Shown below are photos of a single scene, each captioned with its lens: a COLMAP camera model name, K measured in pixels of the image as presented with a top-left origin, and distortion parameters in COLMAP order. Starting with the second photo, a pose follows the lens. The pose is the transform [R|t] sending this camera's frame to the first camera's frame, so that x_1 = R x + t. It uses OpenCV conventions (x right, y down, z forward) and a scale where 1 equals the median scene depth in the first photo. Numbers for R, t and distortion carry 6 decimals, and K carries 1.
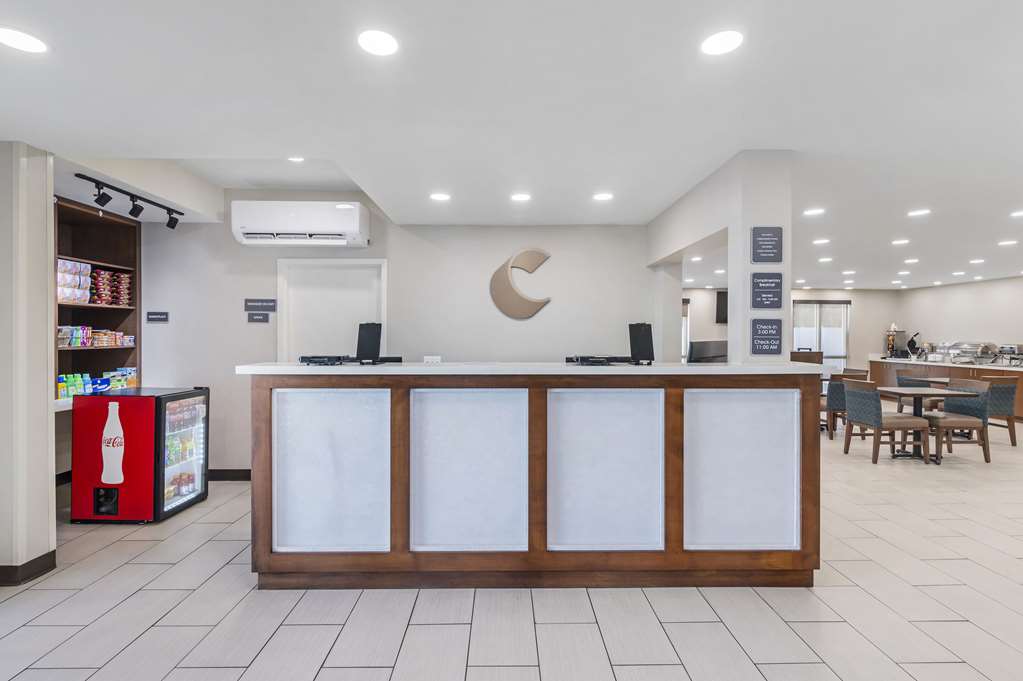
lens RADIAL K [[472.8, 0, 511.5], [0, 472.8, 340.5], [0, 0, 1]] dist [0.003166, 0.000739]
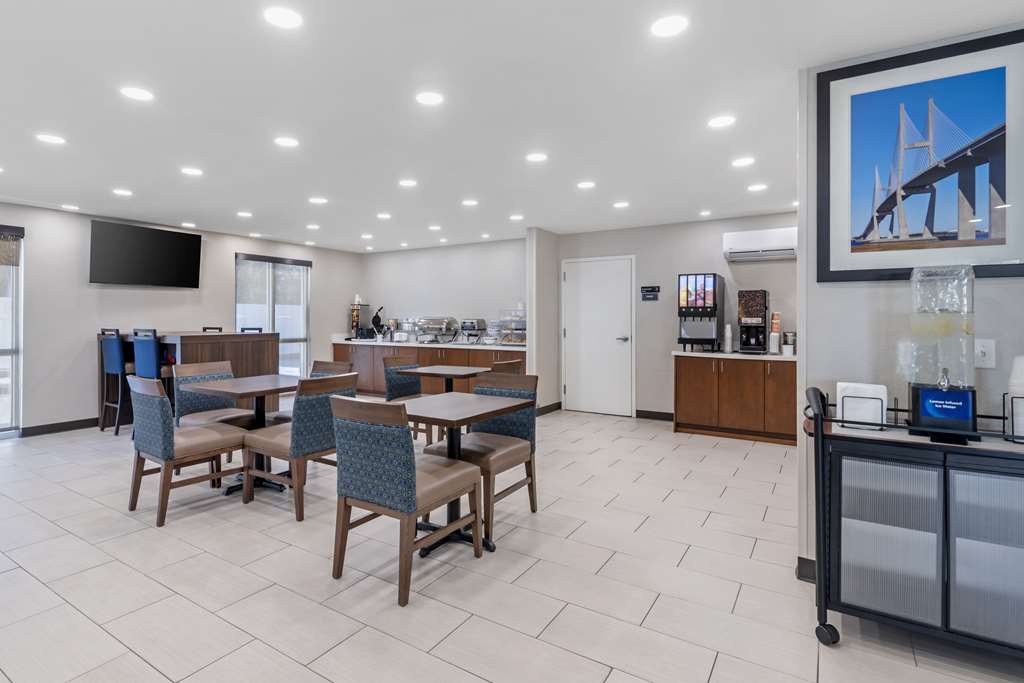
lens RADIAL K [[518.5, 0, 488.3], [0, 518.5, 315.6], [0, 0, 1]] dist [0.003092, 0.000567]
pose [[0.562079, 0.002933, 0.827078, 0.231427], [0.009243, 0.999909, -0.009828, 0.009678], [-0.827032, 0.013168, 0.562001, 0.362036]]
